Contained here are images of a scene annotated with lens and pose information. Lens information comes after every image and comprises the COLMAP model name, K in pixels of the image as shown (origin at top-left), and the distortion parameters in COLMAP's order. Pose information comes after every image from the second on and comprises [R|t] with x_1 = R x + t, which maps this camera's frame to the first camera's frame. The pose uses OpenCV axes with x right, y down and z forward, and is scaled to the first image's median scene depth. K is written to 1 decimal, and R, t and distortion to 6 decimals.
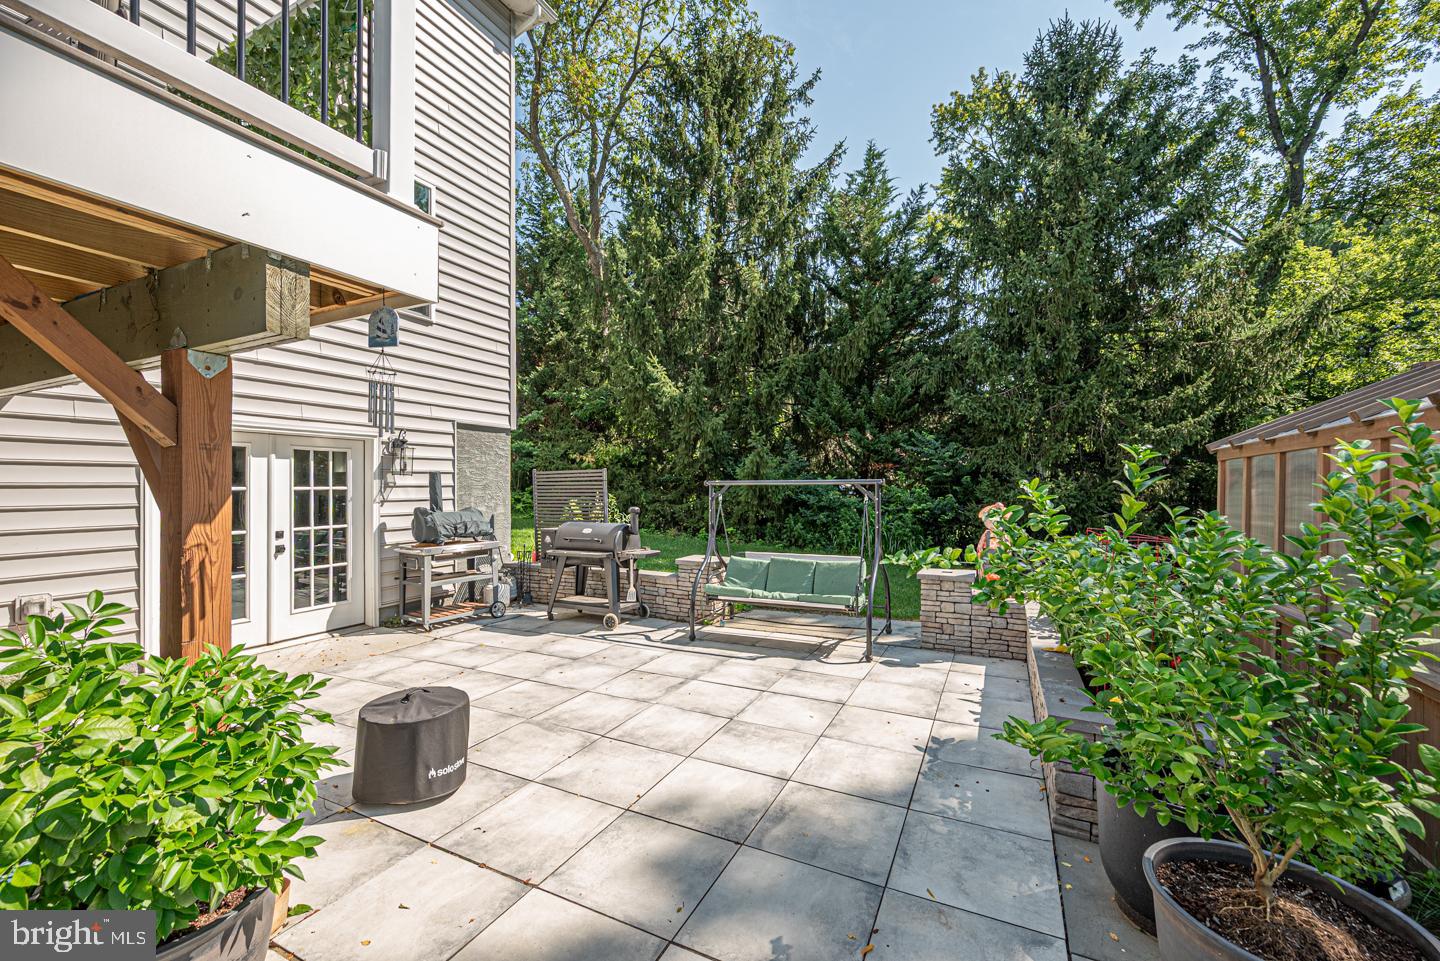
lens RADIAL K [[596.2, 0, 730.6], [0, 596.2, 482.9], [0, 0, 1]] dist [-0.008675, 0.001216]
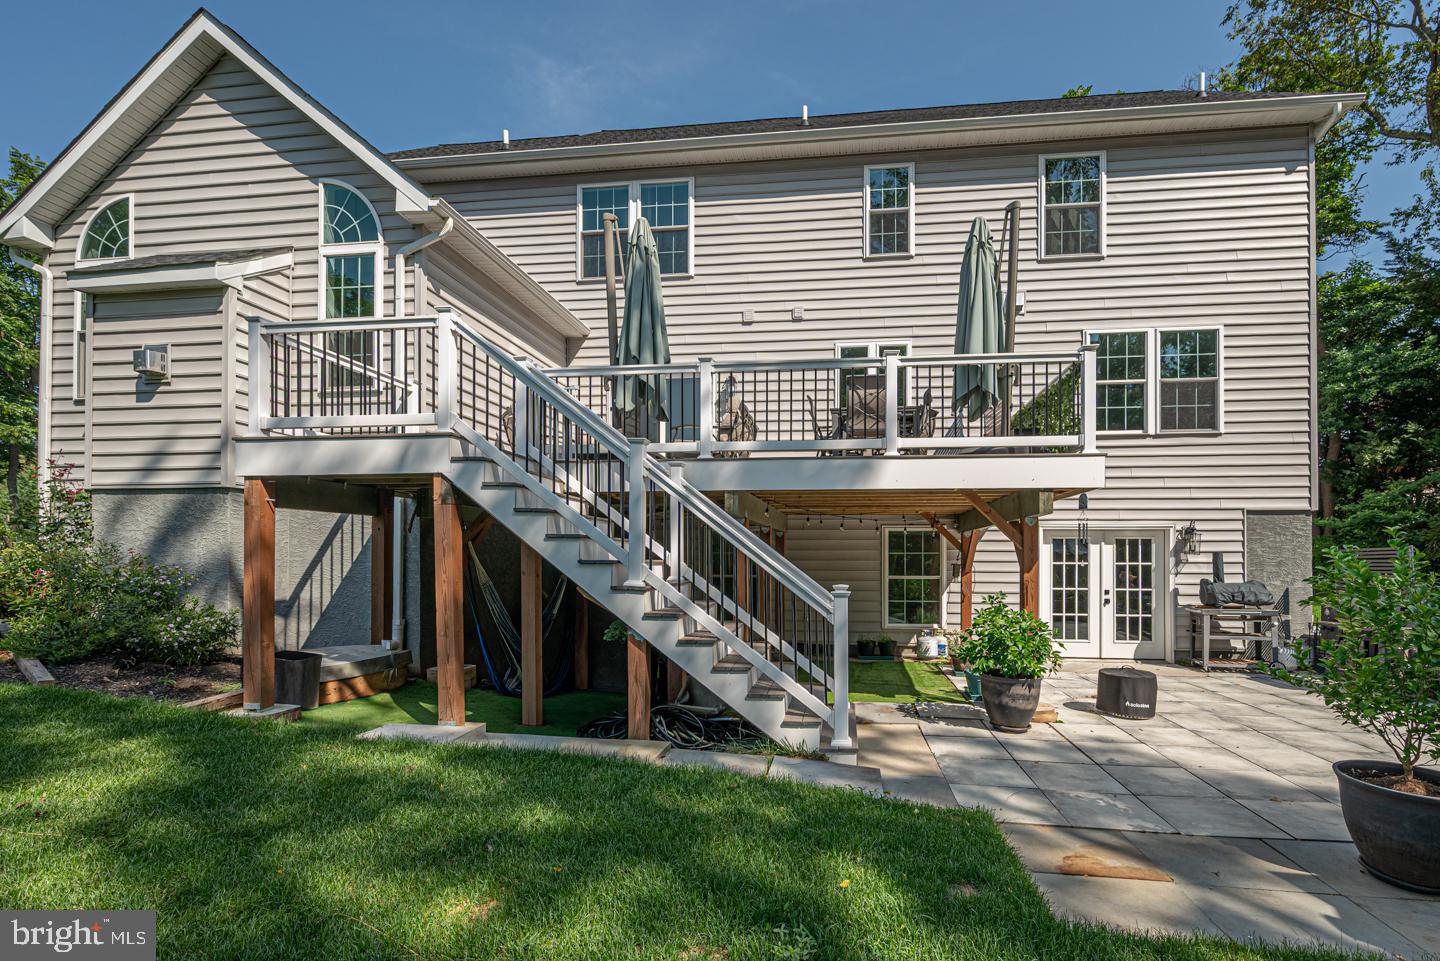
lens RADIAL K [[596.2, 0, 753.6], [0, 596.2, 548.6], [0, 0, 1]] dist [-0.008675, 0.001216]
pose [[0.290704, -0.013483, -0.956718, 0.453235], [-0.001009, 0.999896, -0.014398, -0.006160], [0.956813, 0.005151, 0.290660, -0.346387]]
